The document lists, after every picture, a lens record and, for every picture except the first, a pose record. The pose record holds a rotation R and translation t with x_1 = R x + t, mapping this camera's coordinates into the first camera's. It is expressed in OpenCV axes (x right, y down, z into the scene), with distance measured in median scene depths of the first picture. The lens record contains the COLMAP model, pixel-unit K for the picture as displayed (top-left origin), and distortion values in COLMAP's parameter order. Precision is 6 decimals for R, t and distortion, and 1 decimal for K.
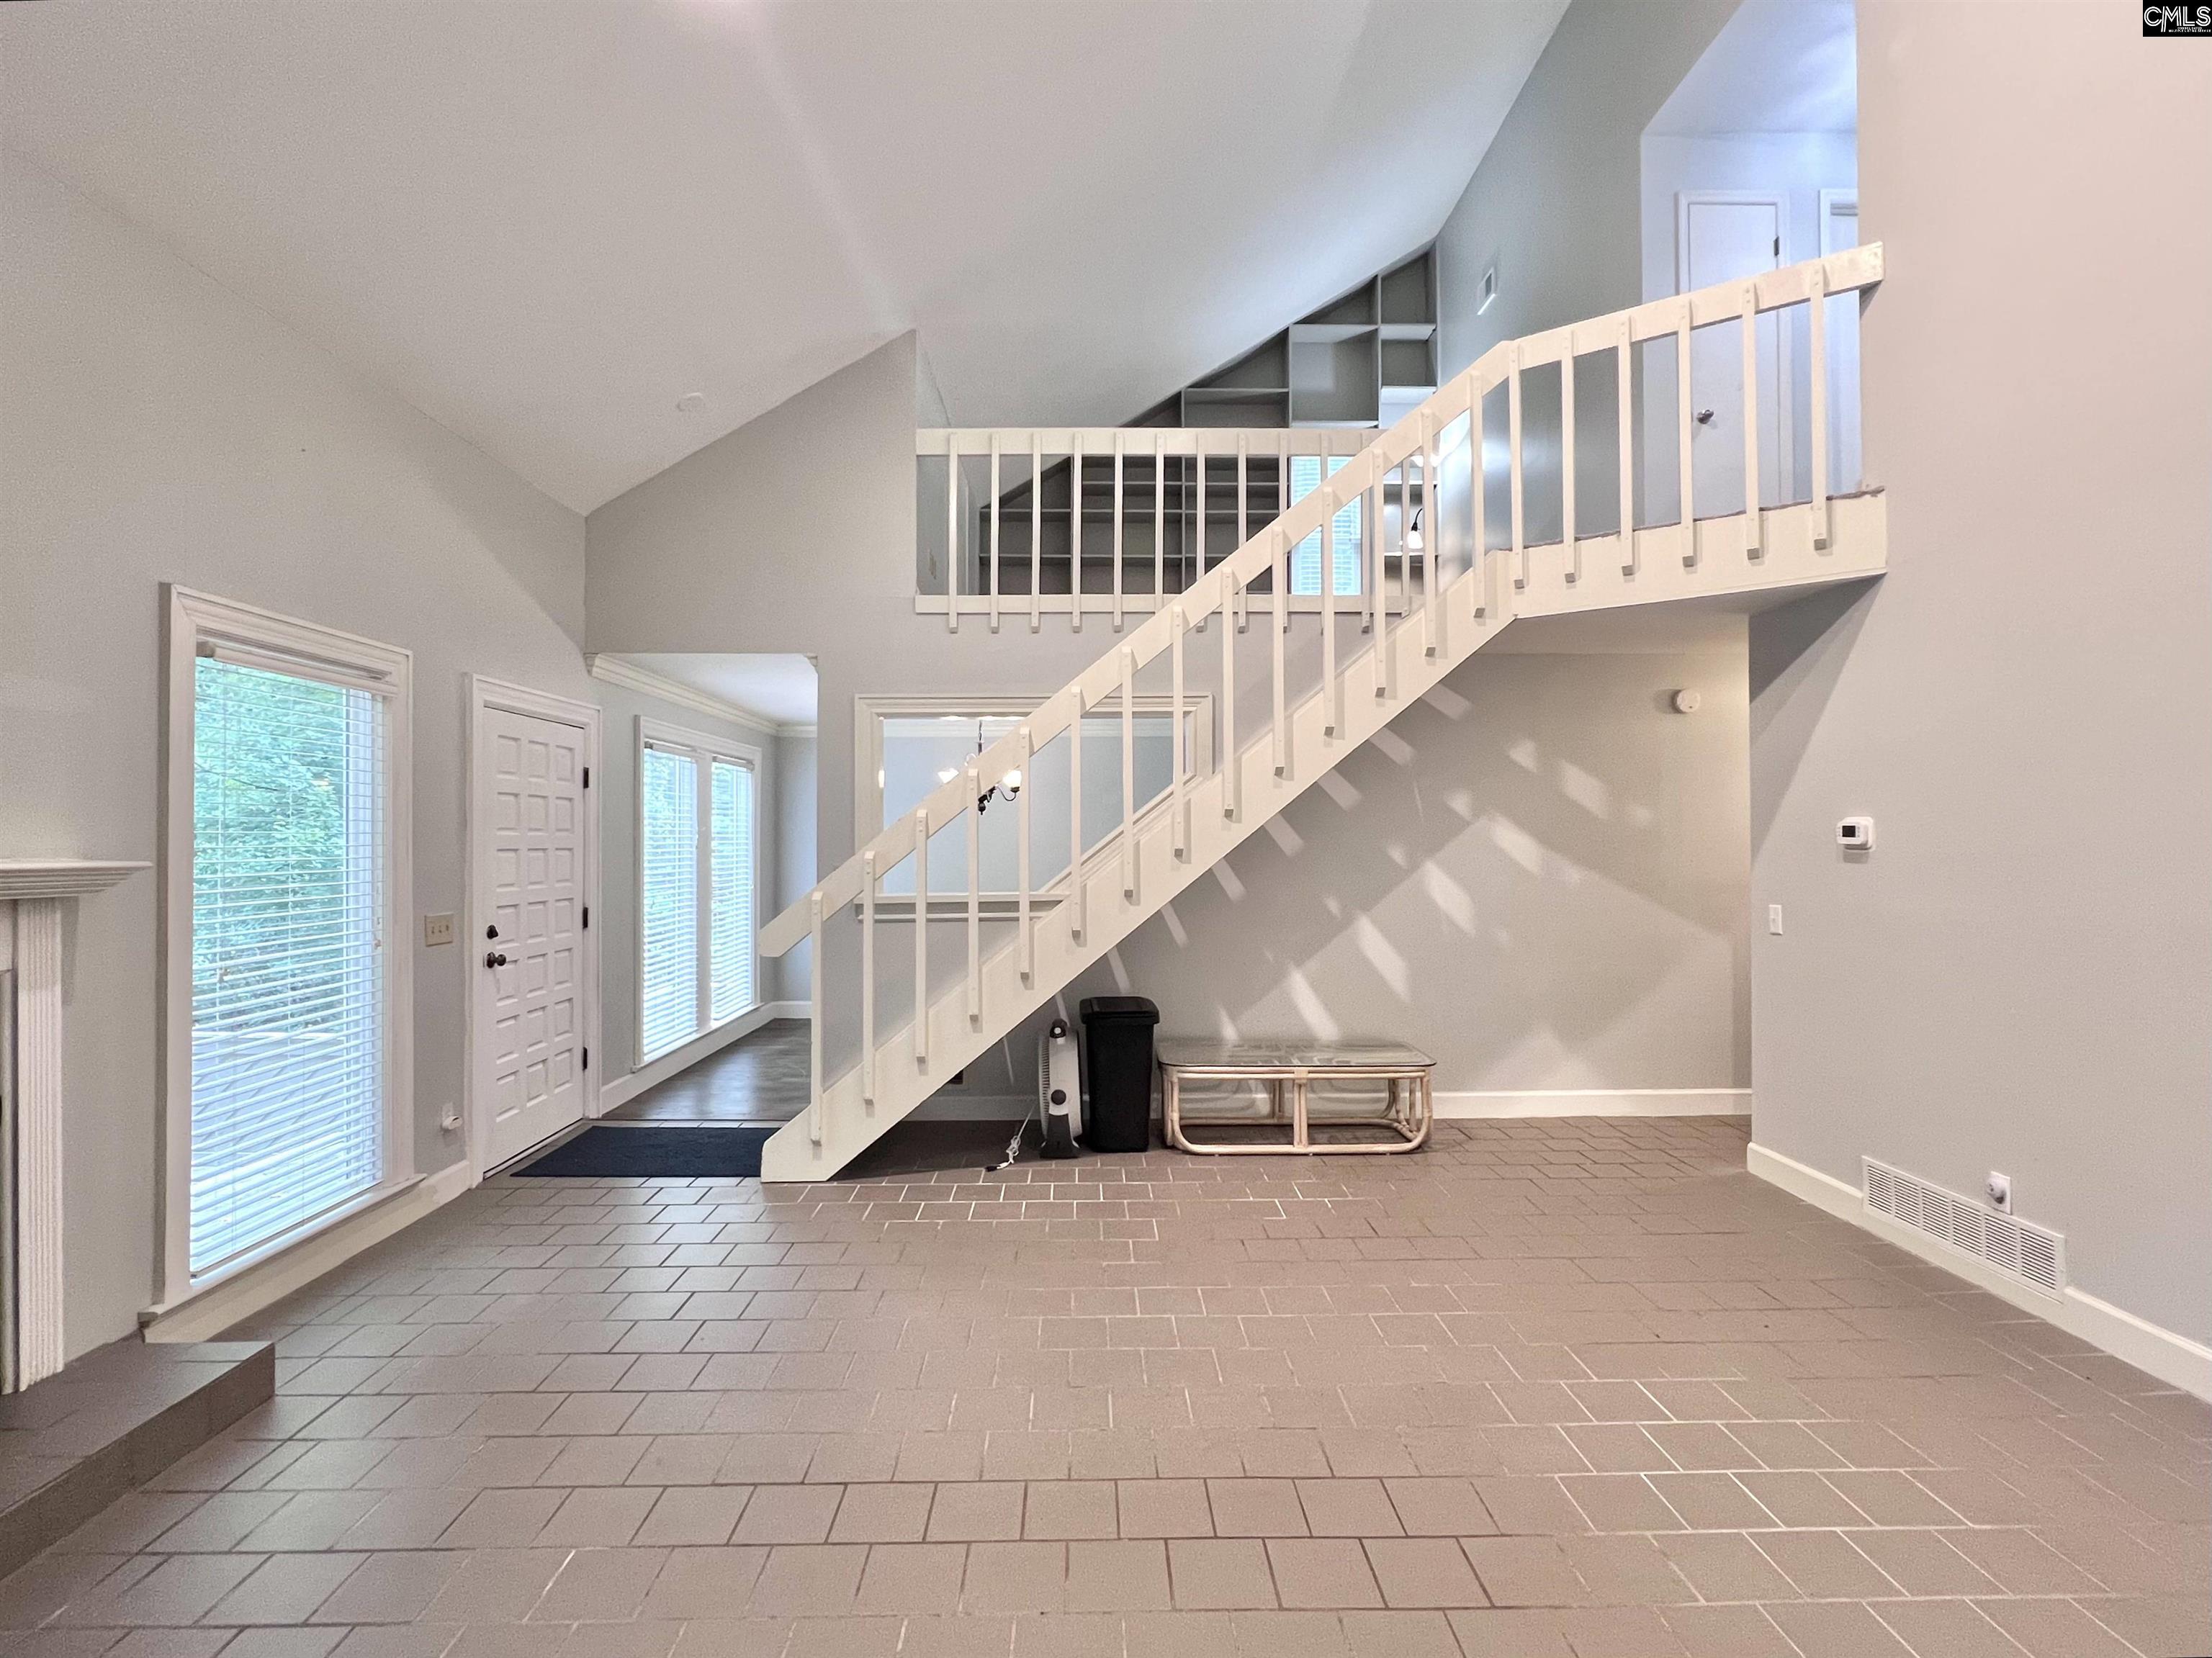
lens RADIAL K [[1043.1, 0, 1106.0], [0, 1043.1, 829.0], [0, 0, 1]] dist [-0.001478, 0.000160]
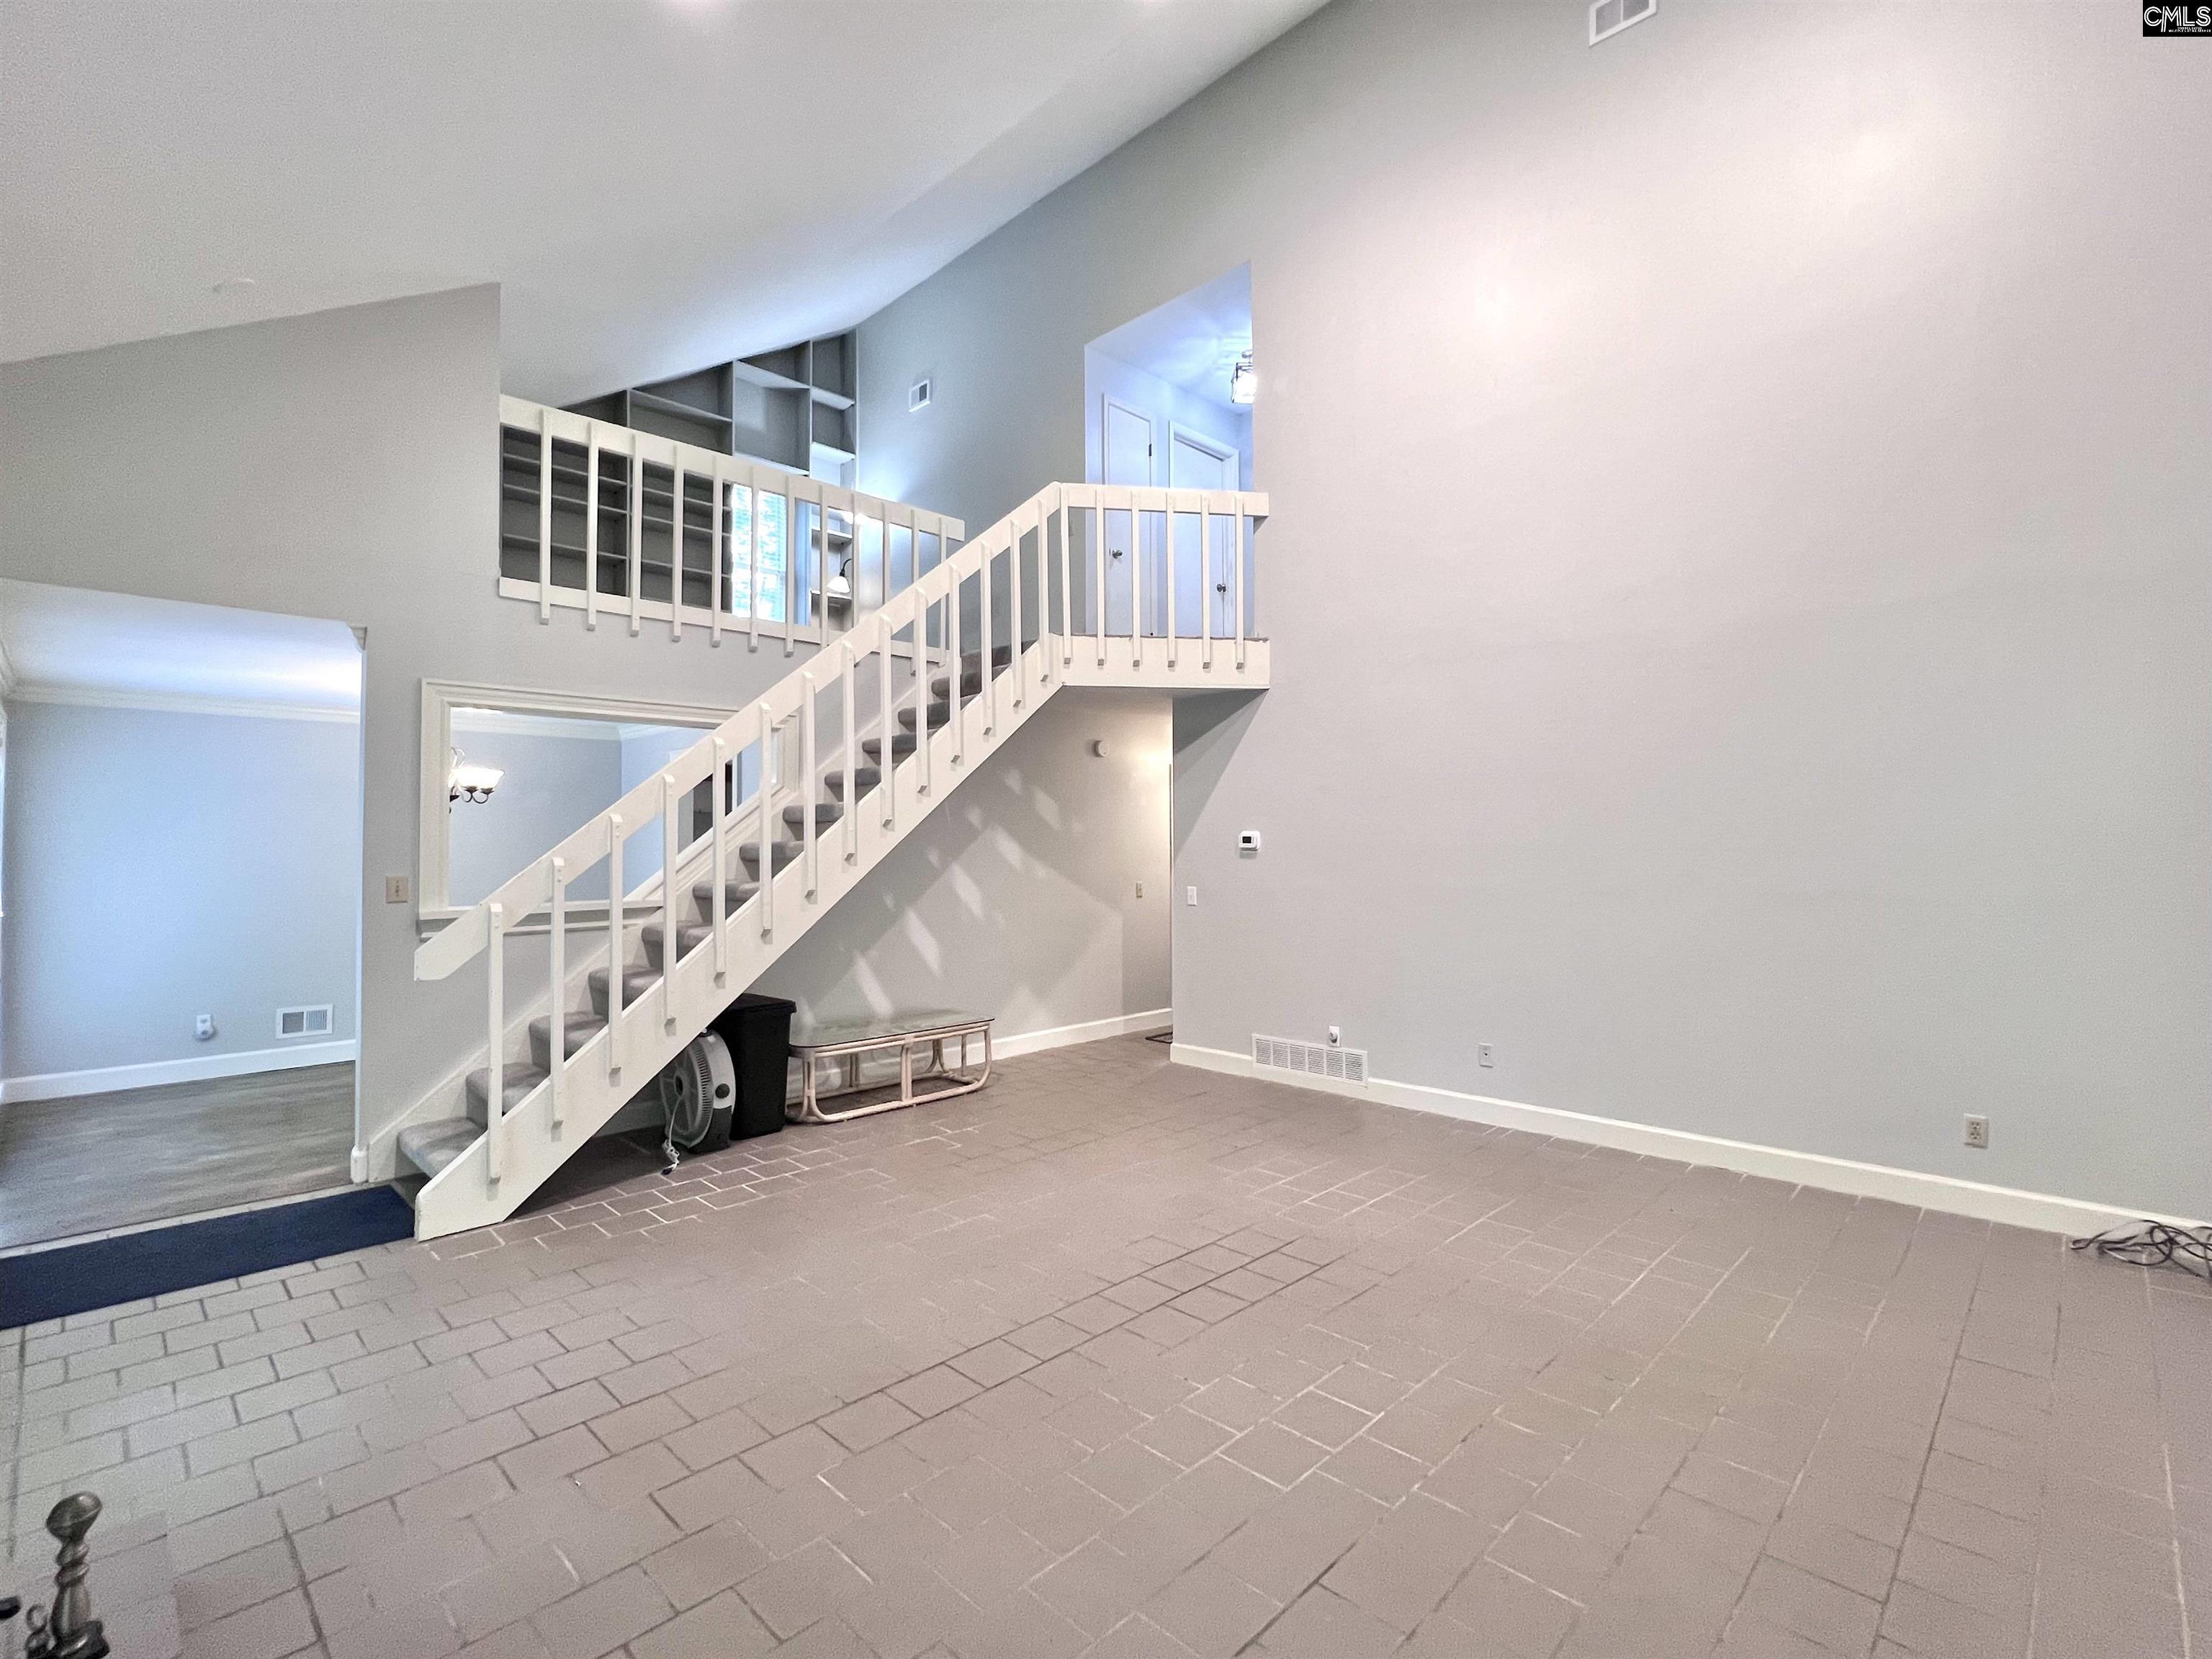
lens RADIAL K [[1018.7, 0, 1103.4], [0, 1018.7, 830.1], [0, 0, 1]] dist [0.000207, 0.000055]
pose [[0.717129, 0.009502, 0.696876, -0.473935], [-0.004996, 0.999951, -0.008493, 0.001132], [-0.696923, 0.002609, 0.717141, -0.003735]]
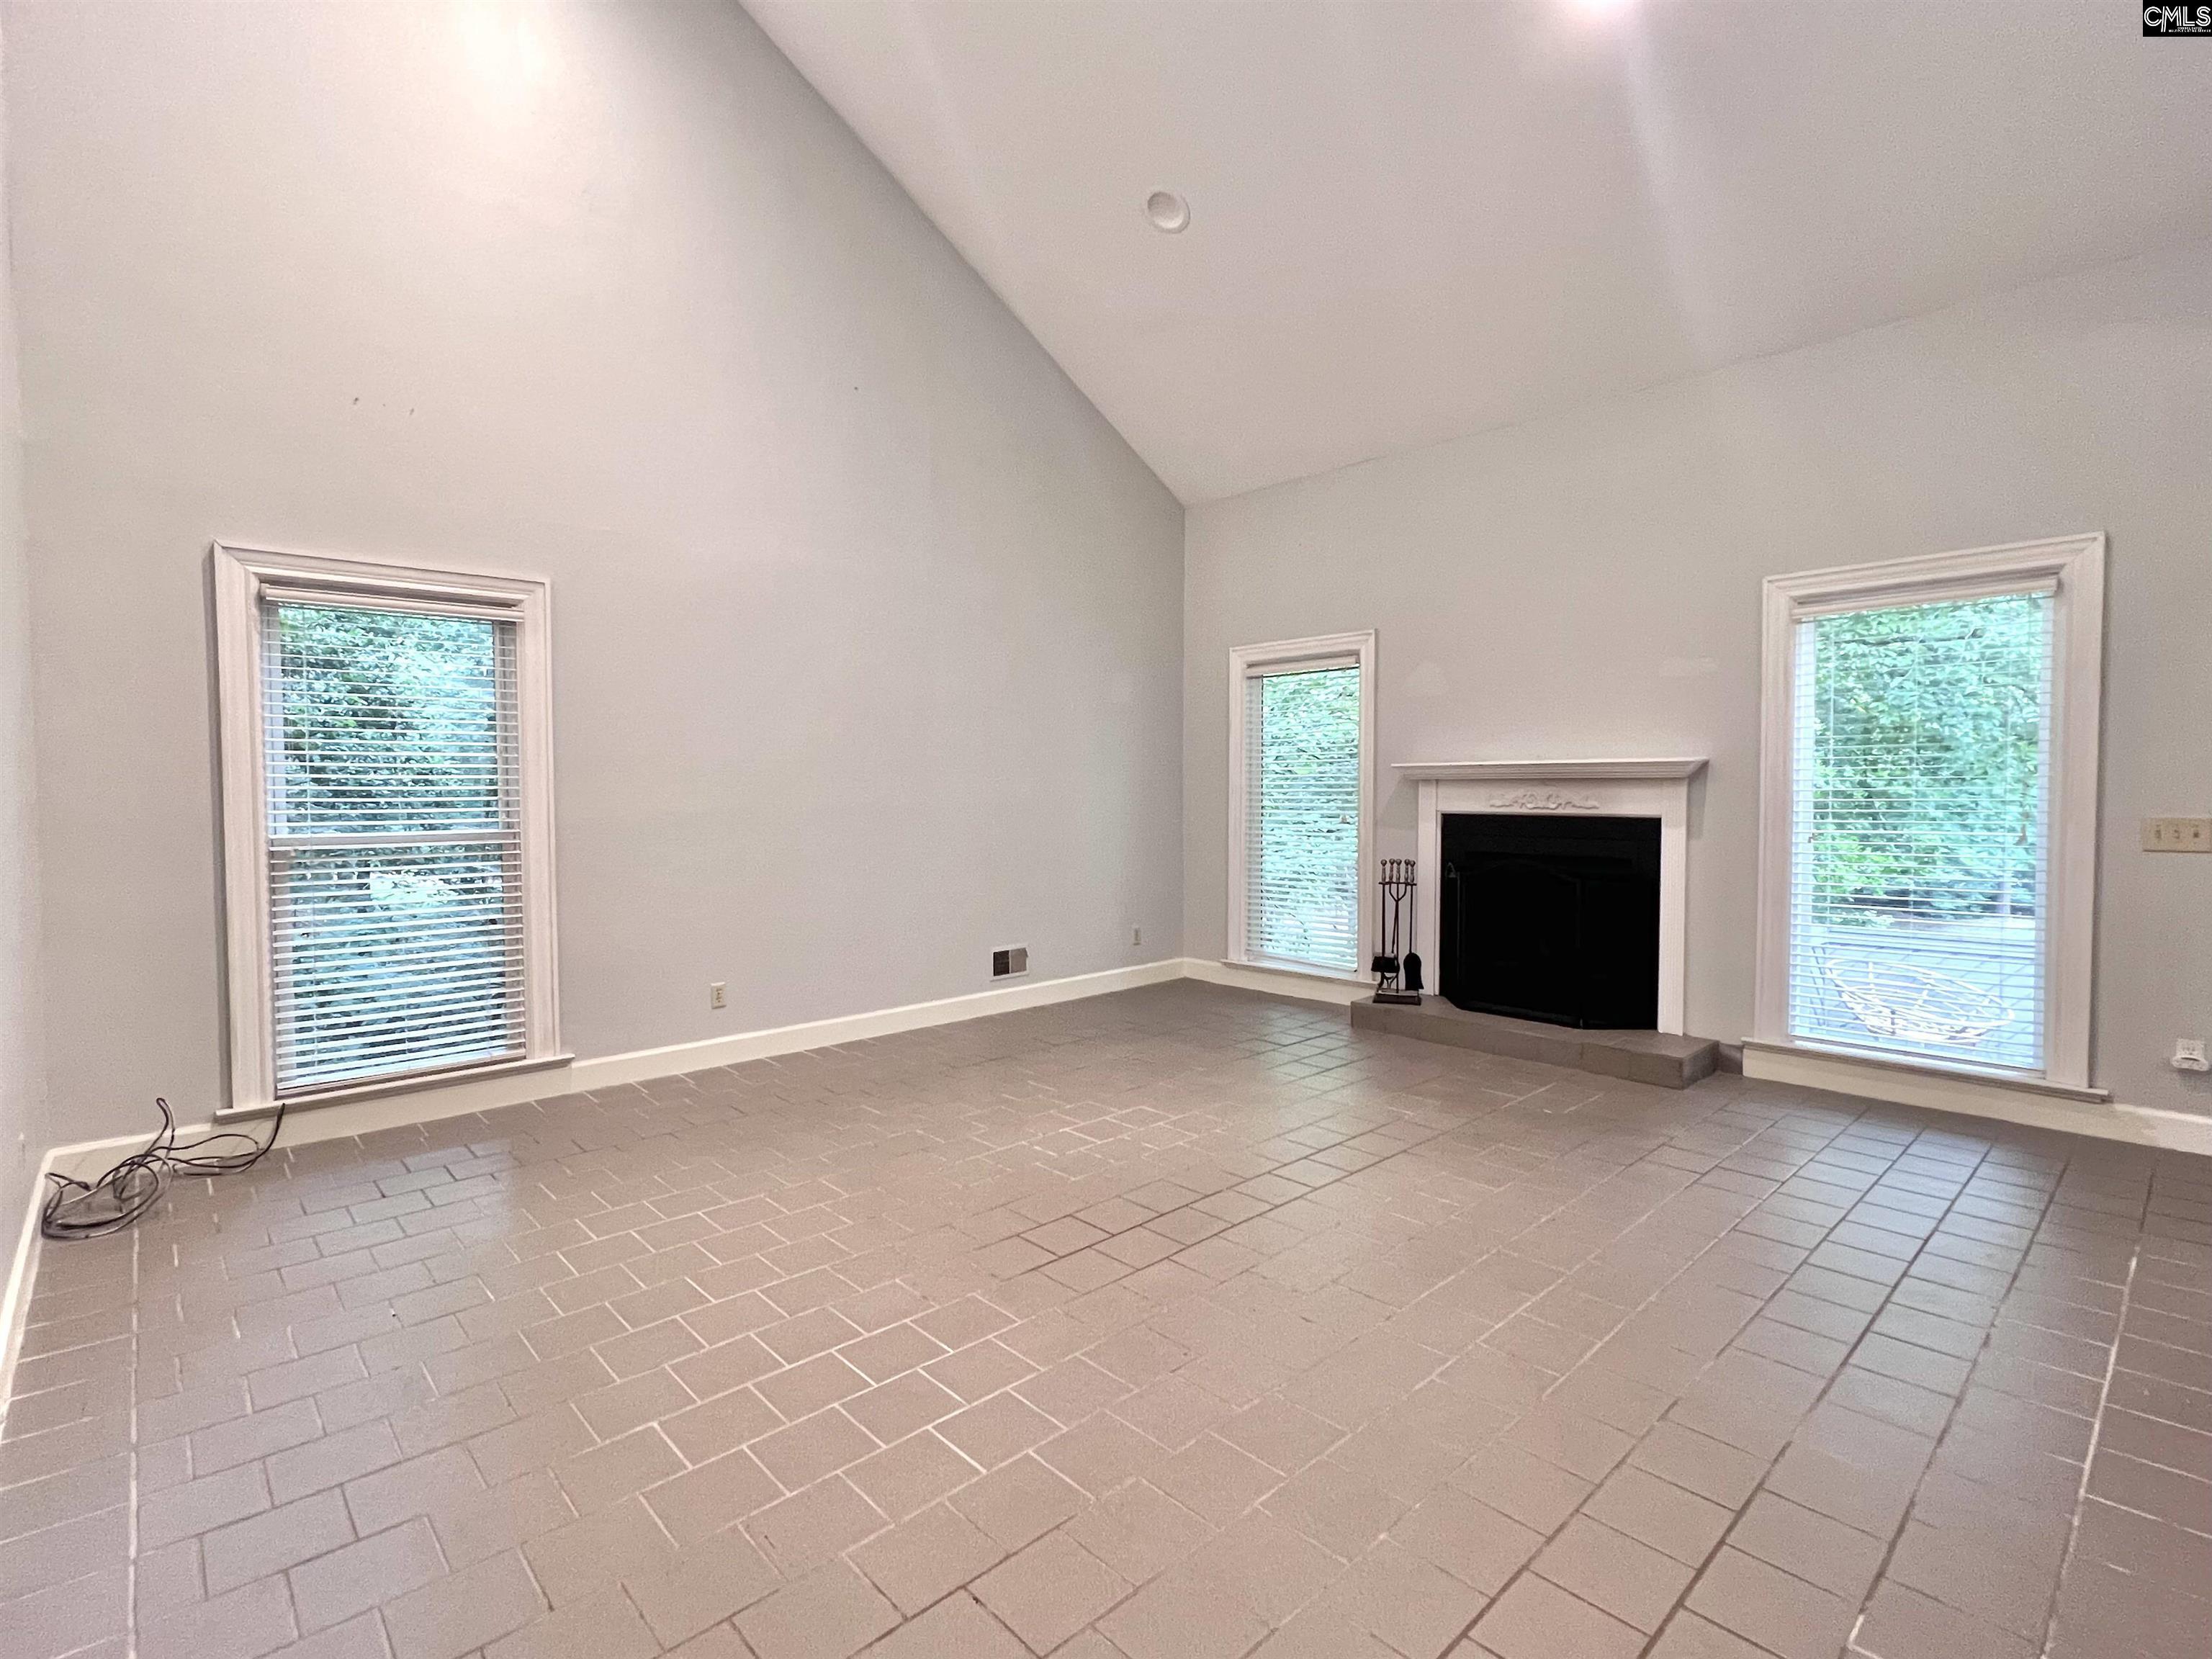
lens RADIAL K [[1056.8, 0, 1106.0], [0, 1056.8, 829.5], [0, 0, 1]] dist [-0.001435, -0.000293]
pose [[-0.748060, 0.036305, -0.662637, 0.530207], [0.017750, 0.999240, 0.034710, 0.040086], [0.663394, 0.014203, -0.748136, 0.927357]]
